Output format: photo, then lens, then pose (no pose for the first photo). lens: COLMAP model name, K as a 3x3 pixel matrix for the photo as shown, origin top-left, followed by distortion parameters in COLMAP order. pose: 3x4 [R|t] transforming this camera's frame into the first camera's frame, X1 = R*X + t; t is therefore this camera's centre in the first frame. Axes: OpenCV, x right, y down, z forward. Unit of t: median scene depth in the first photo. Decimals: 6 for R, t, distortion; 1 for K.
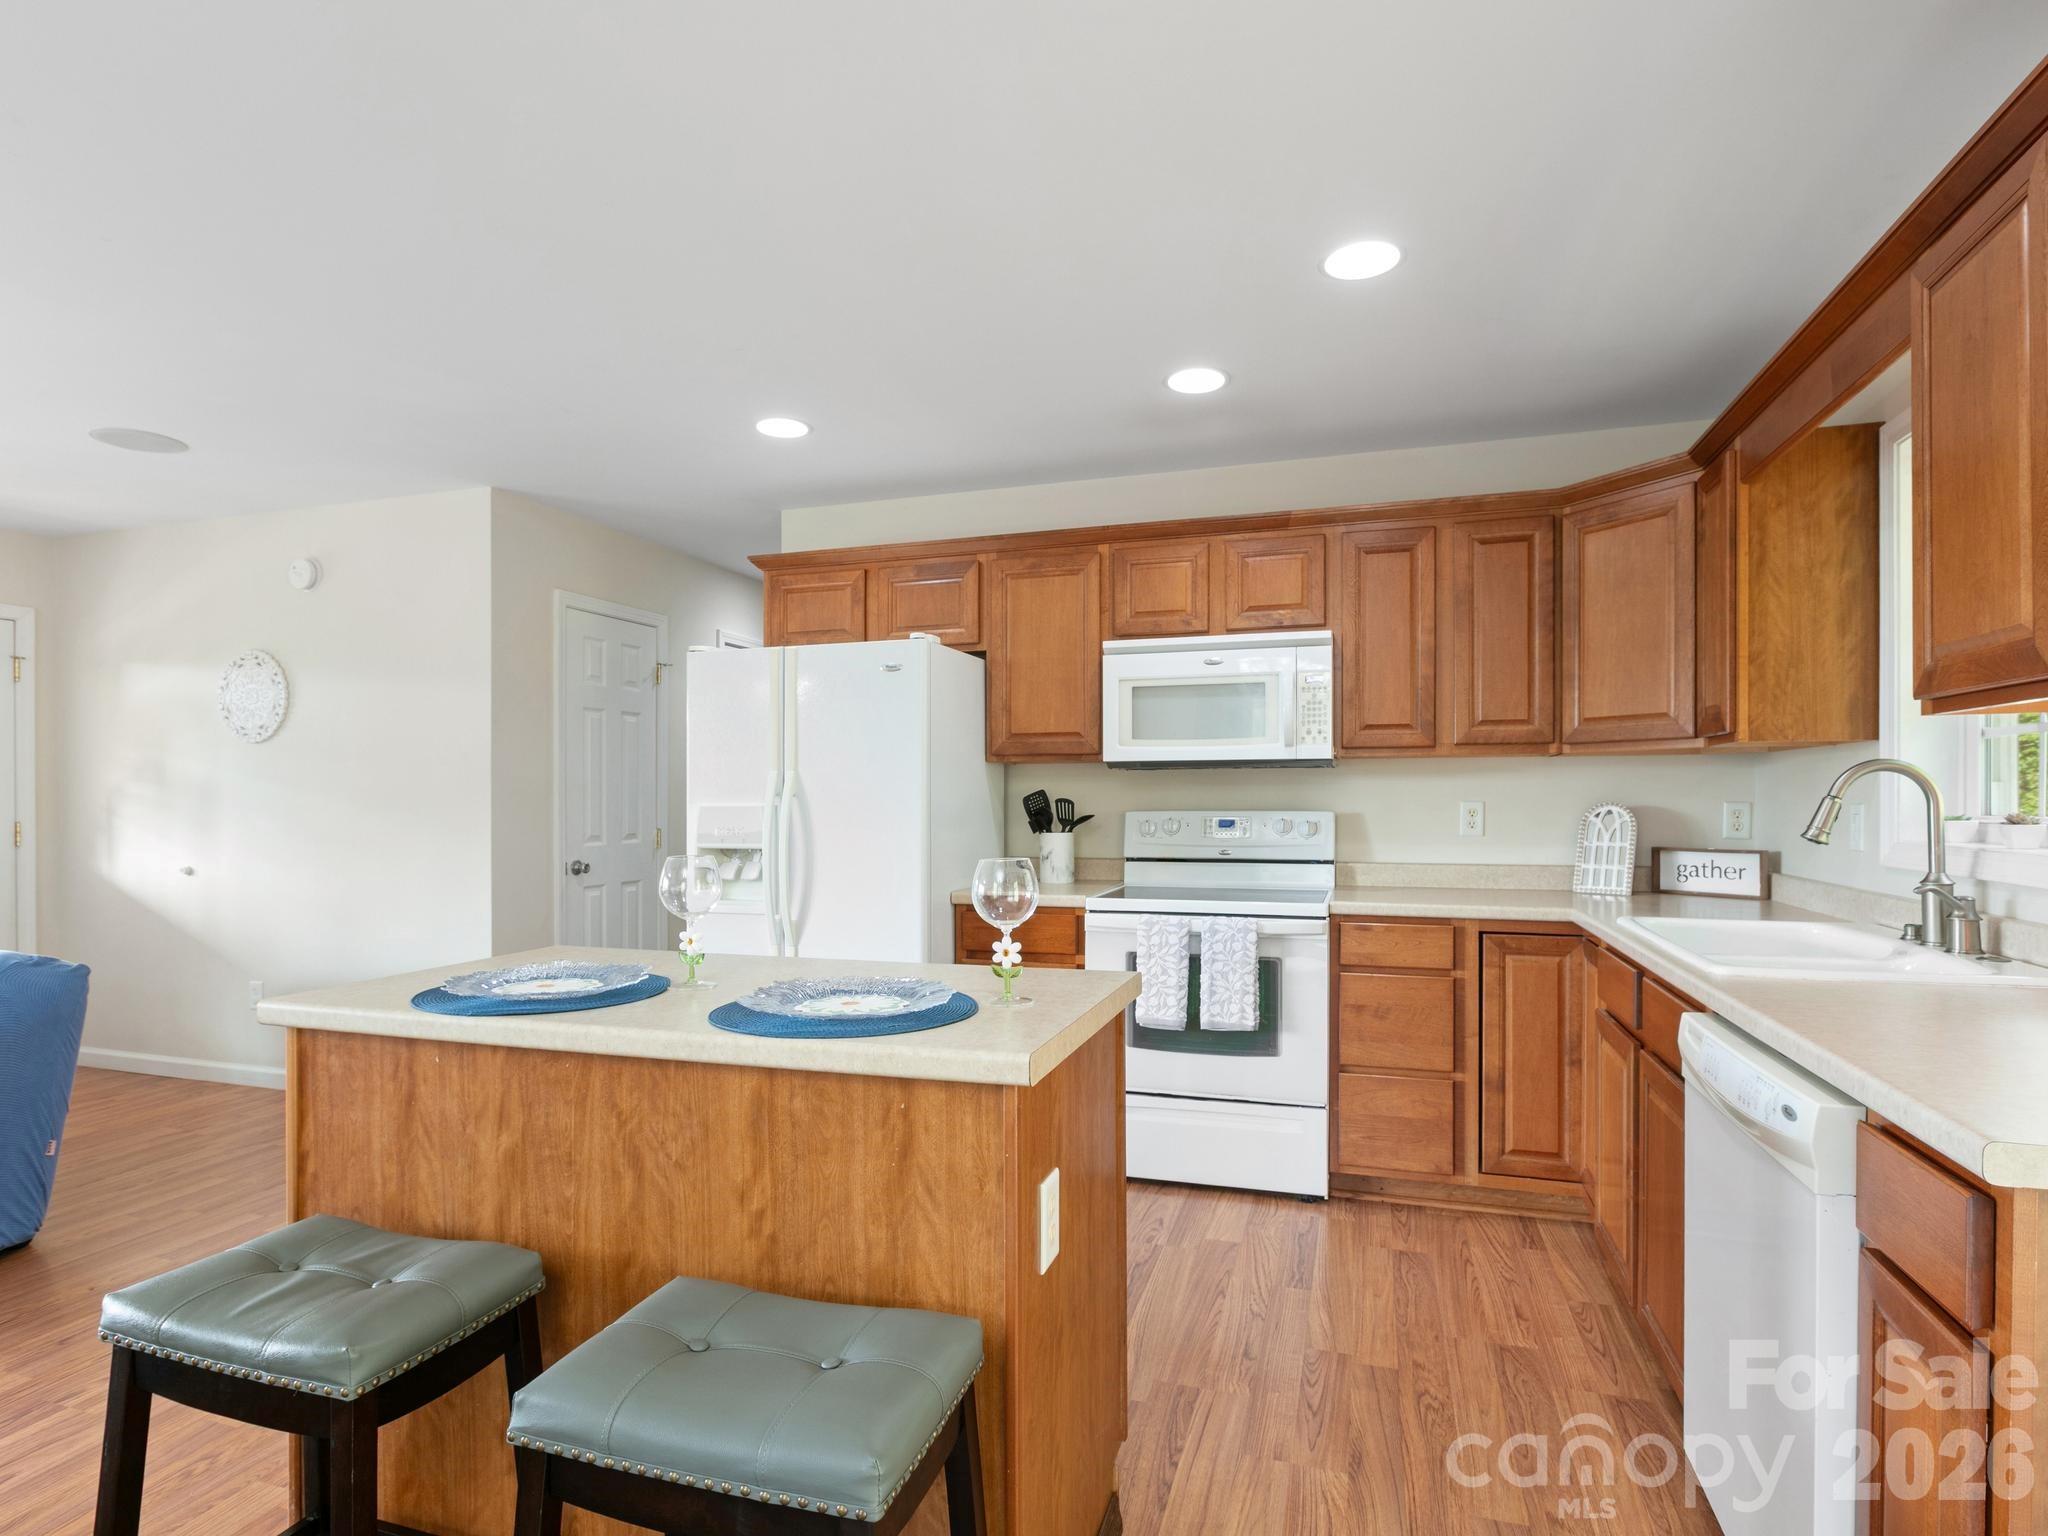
lens RADIAL K [[1064.0, 0, 1025.6], [0, 1064.0, 794.9], [0, 0, 1]] dist [-0.007277, 0.000433]
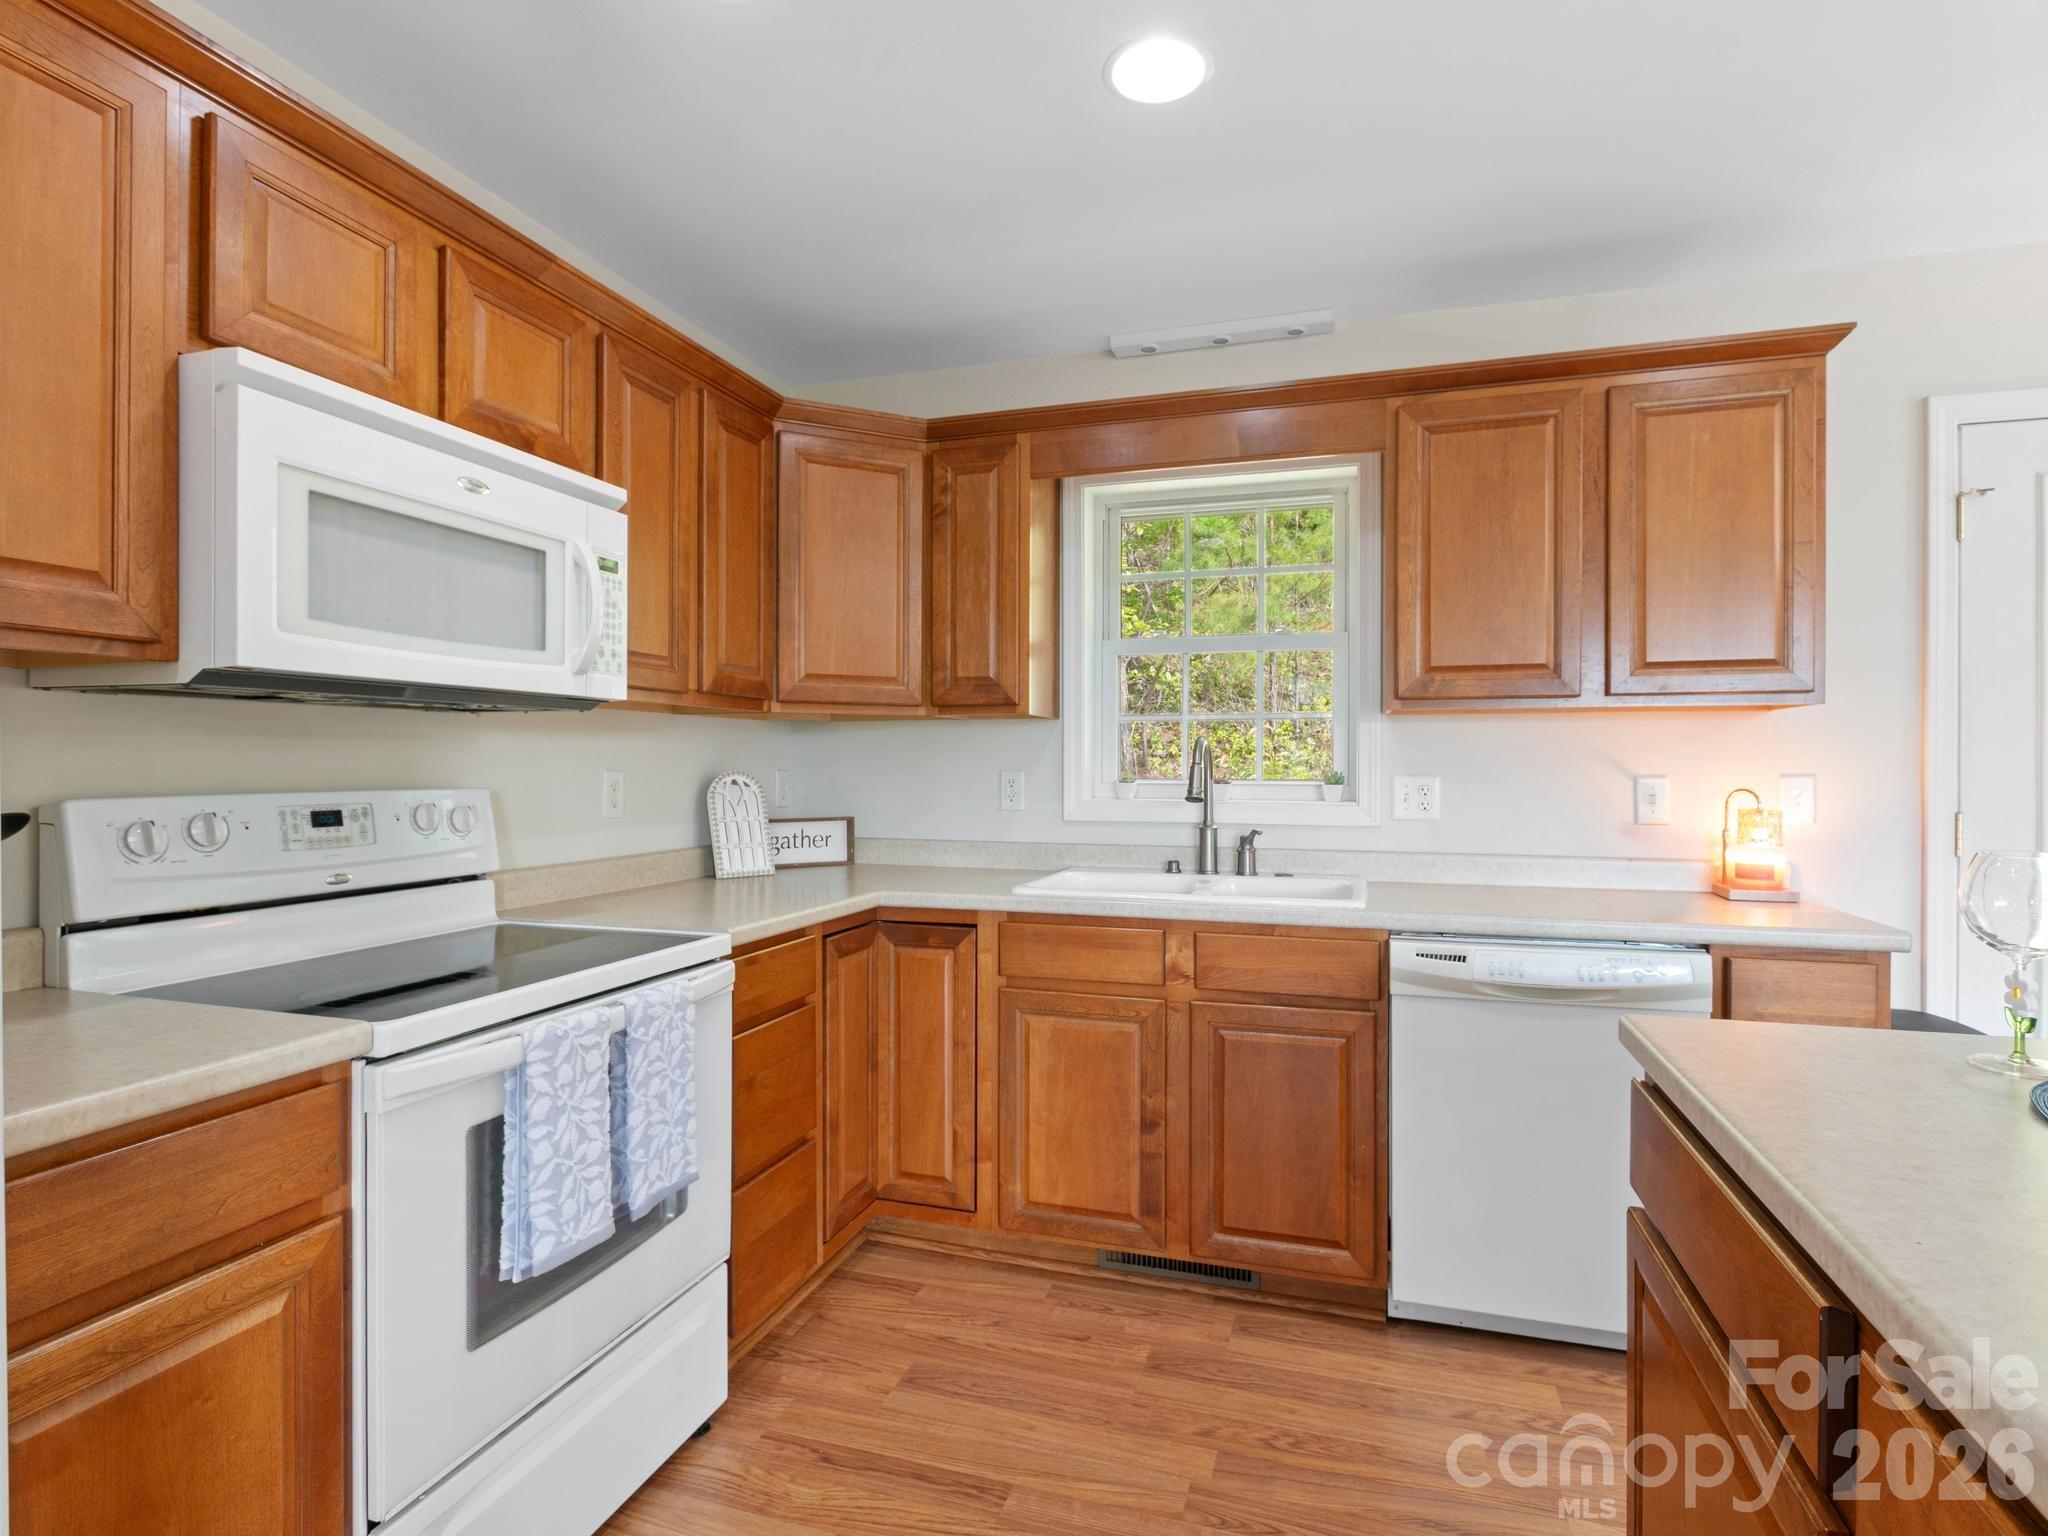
lens RADIAL K [[1064.0, 0, 1026.5], [0, 1064.0, 766.2], [0, 0, 1]] dist [-0.007277, 0.000433]
pose [[-0.002063, 0.001056, 0.999997, -0.318297], [-0.004068, 0.999991, -0.001064, 0.003209], [-0.999990, -0.004070, -0.002059, 0.760049]]
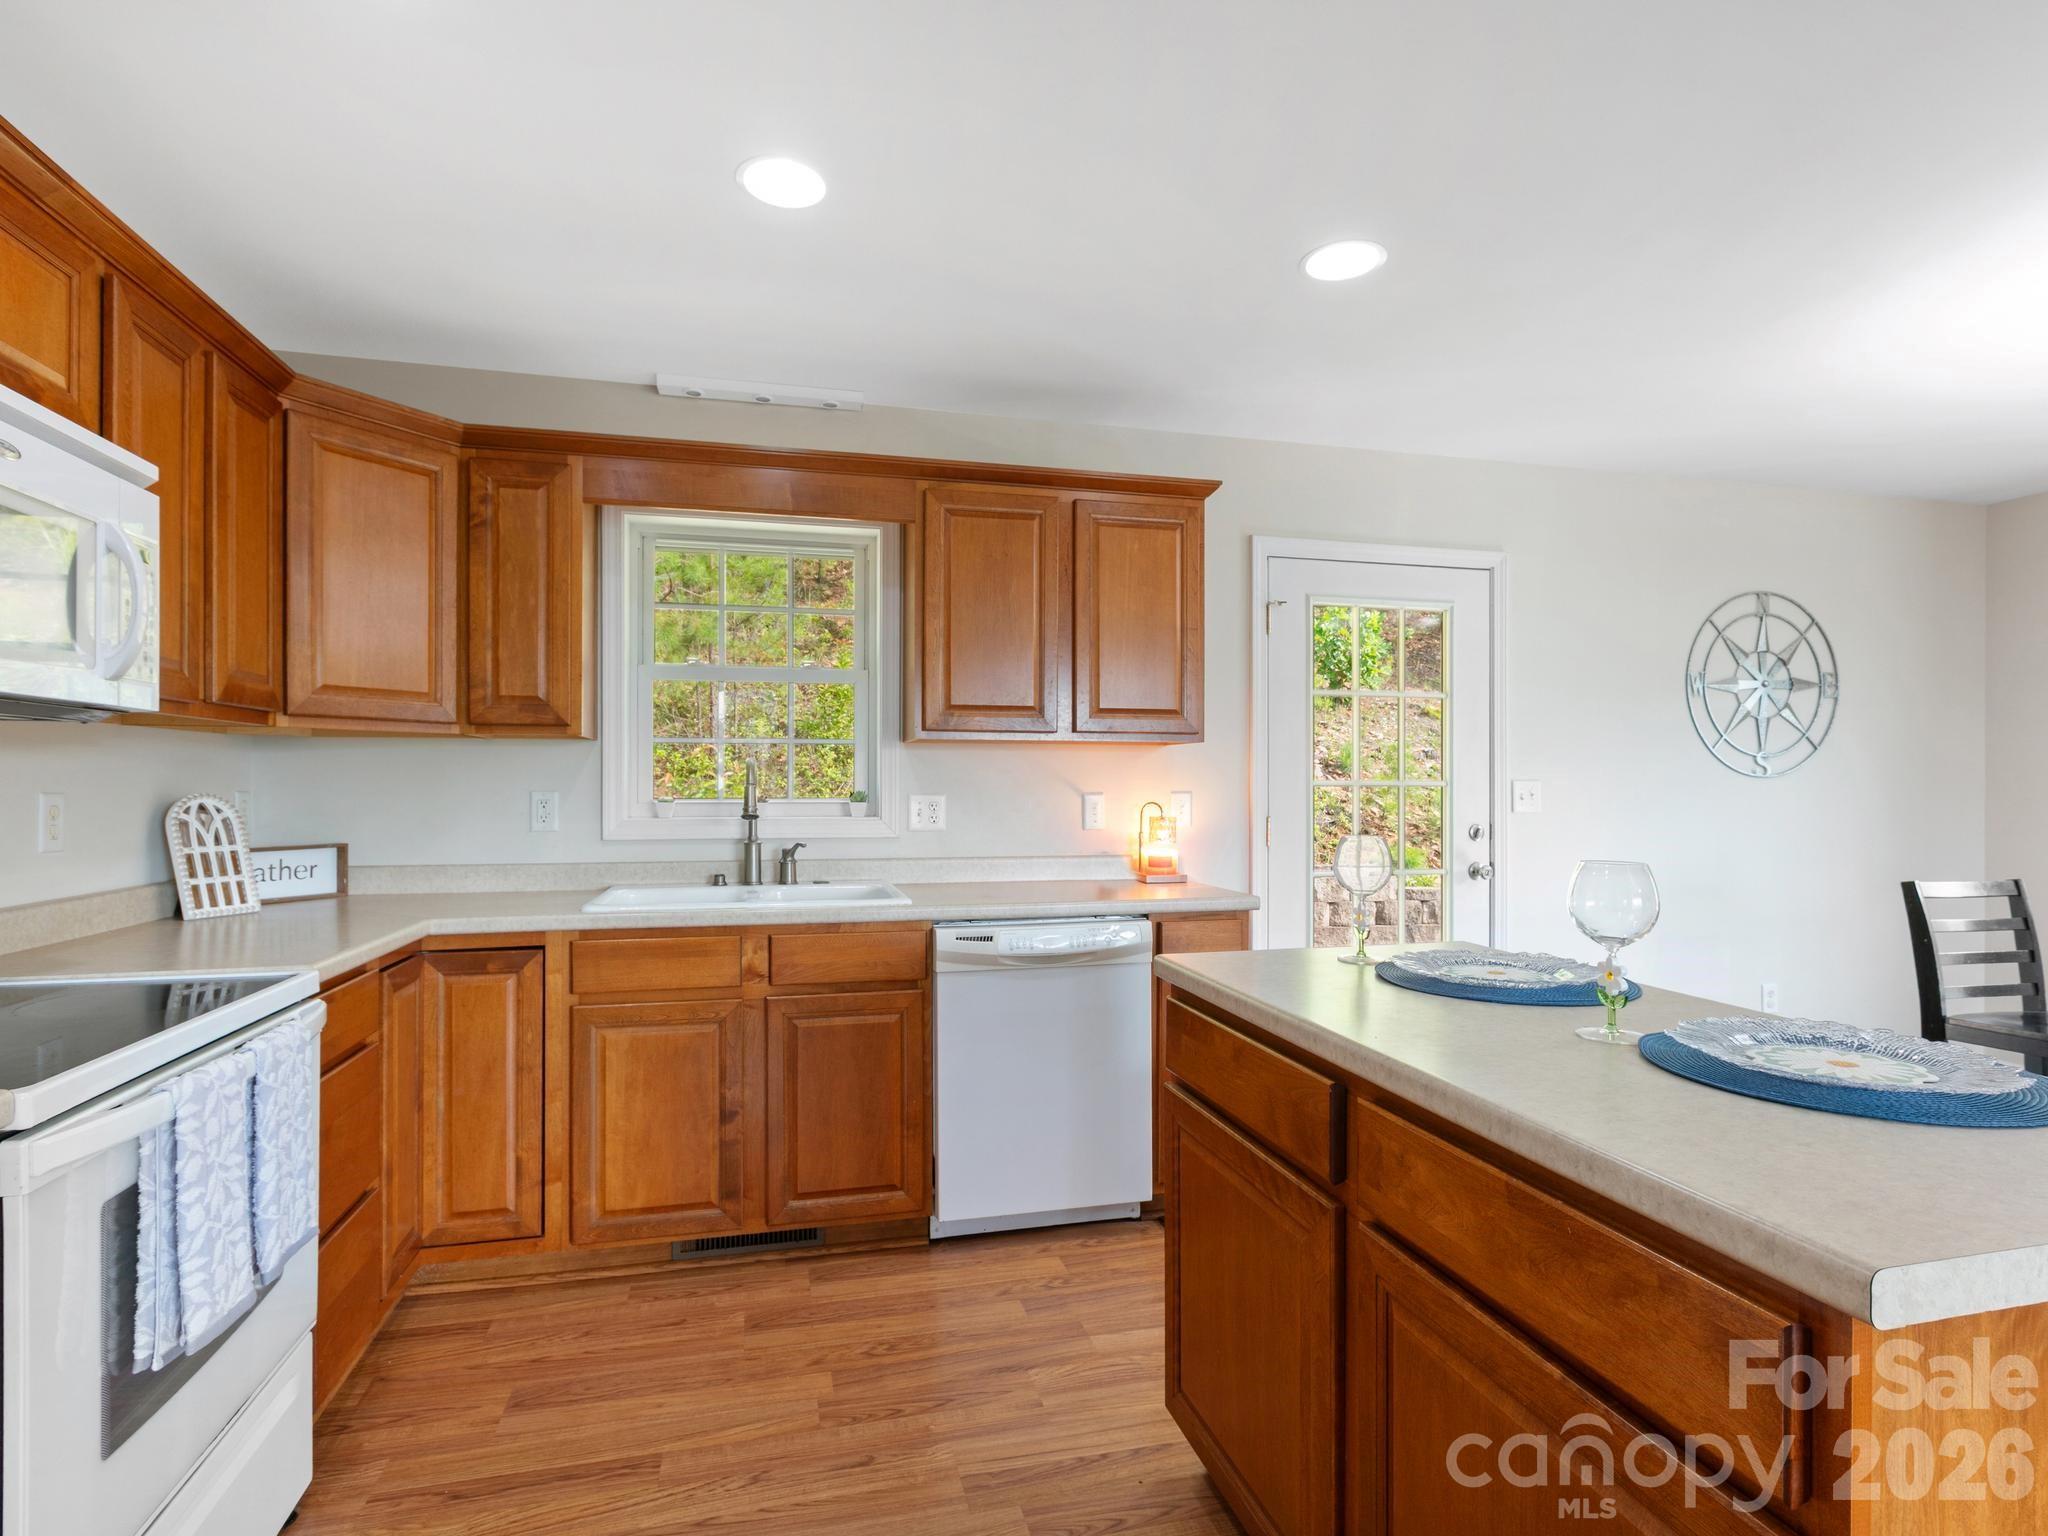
lens RADIAL K [[1046.1, 0, 1007.9], [0, 1046.1, 783.7], [0, 0, 1]] dist [0.002648, -0.000961]
pose [[-0.522515, 0.001847, 0.852628, -0.365979], [-0.001386, 0.999994, -0.003015, 0.001869], [-0.852629, -0.002757, -0.522510, 0.899250]]
